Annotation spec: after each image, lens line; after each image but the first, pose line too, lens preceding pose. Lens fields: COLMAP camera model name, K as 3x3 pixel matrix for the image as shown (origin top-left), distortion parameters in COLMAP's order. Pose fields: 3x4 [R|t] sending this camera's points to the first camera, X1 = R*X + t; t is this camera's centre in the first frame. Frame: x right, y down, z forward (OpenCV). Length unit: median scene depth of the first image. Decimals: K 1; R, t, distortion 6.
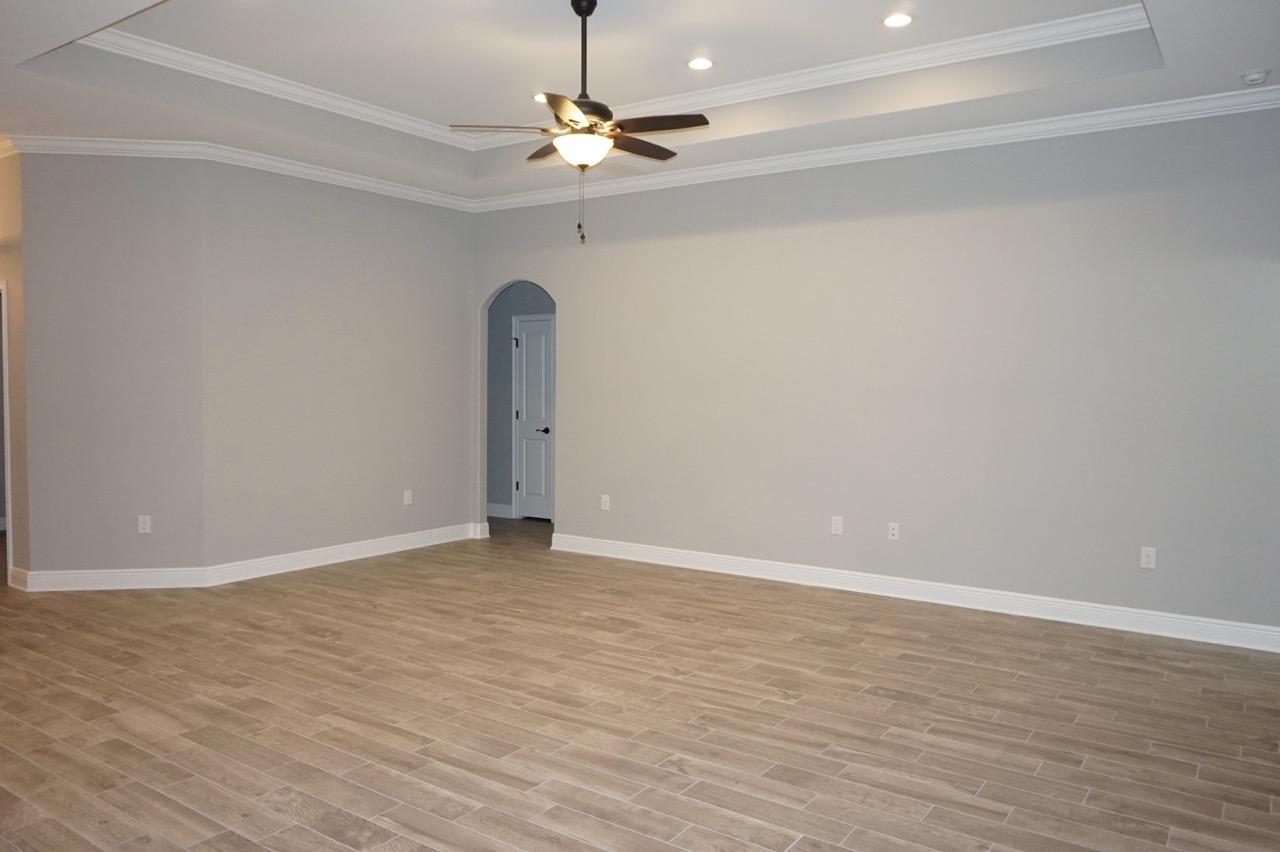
lens RADIAL K [[933.8, 0, 640.0], [0, 933.8, 426.0], [0, 0, 1]] dist [-0.050011, 0.040899]
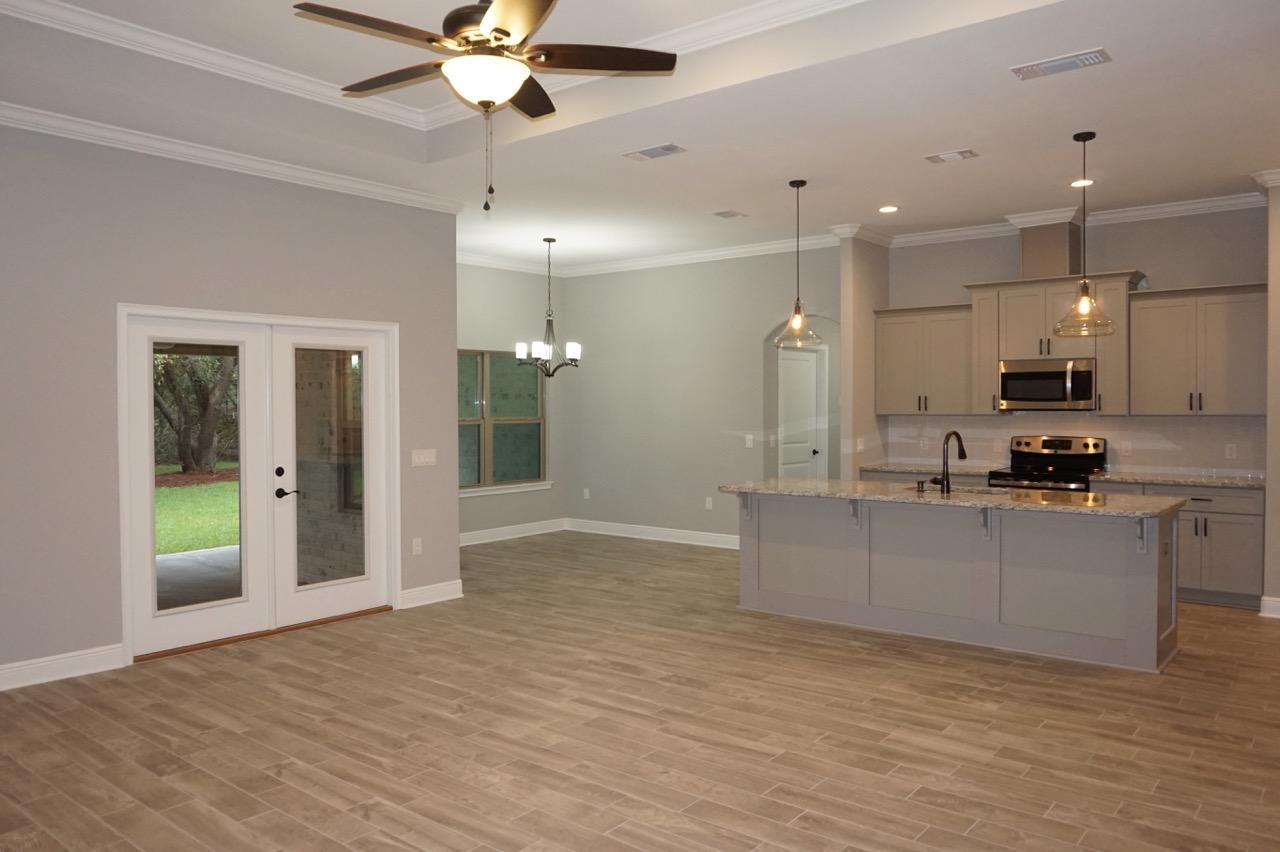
lens RADIAL K [[933.8, 0, 640.0], [0, 933.8, 426.0], [0, 0, 1]] dist [-0.050011, 0.040899]
pose [[-0.997468, -0.004593, 0.070962, -0.246103], [0.001019, 0.996886, 0.078852, -0.105255], [-0.071103, 0.078725, -0.994357, 1.851175]]
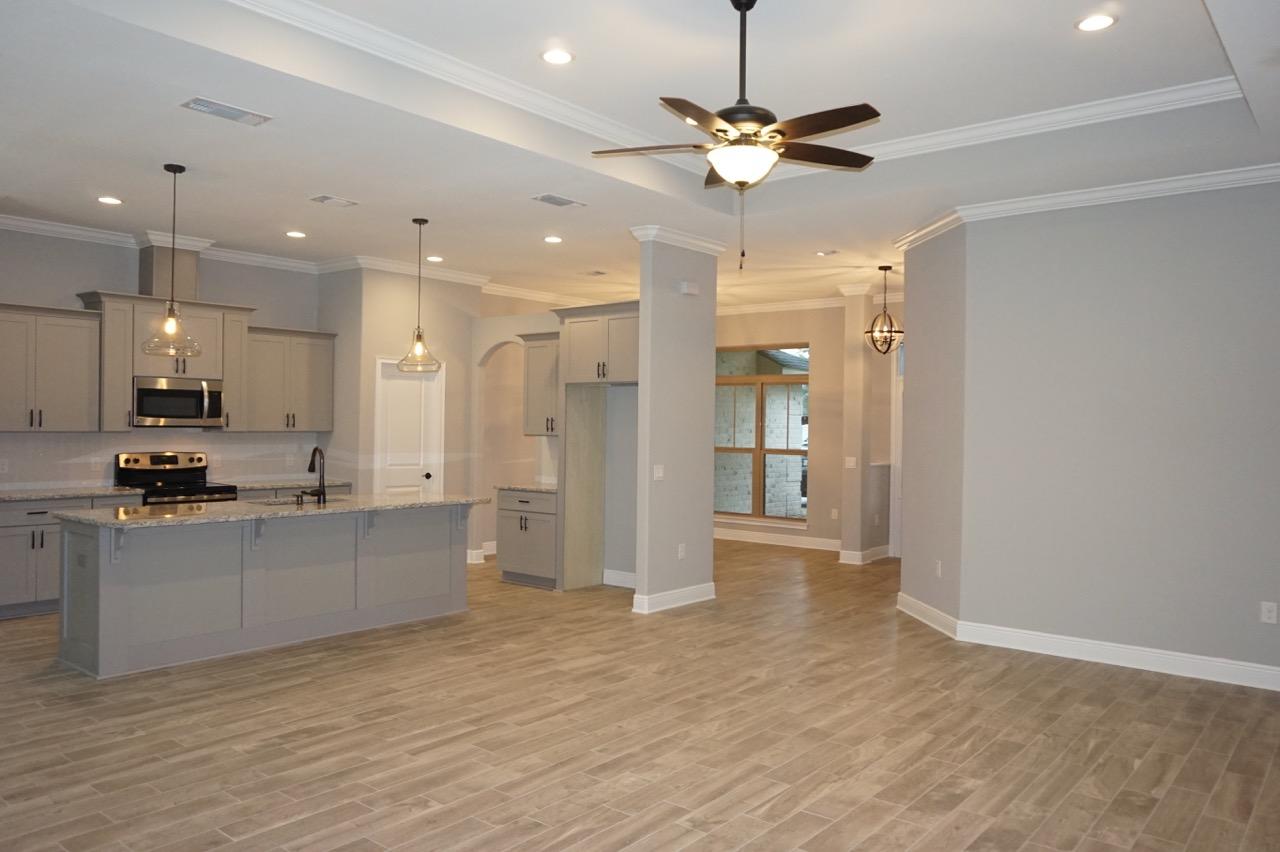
lens RADIAL K [[926.1, 0, 640.0], [0, 926.1, 426.0], [0, 0, 1]] dist [-0.022882, 0.003320]
pose [[-0.075076, -0.005415, -0.997163, 0.868015], [-0.067897, 0.997692, -0.000306, -0.058142], [0.994864, 0.067682, -0.075271, 1.077343]]
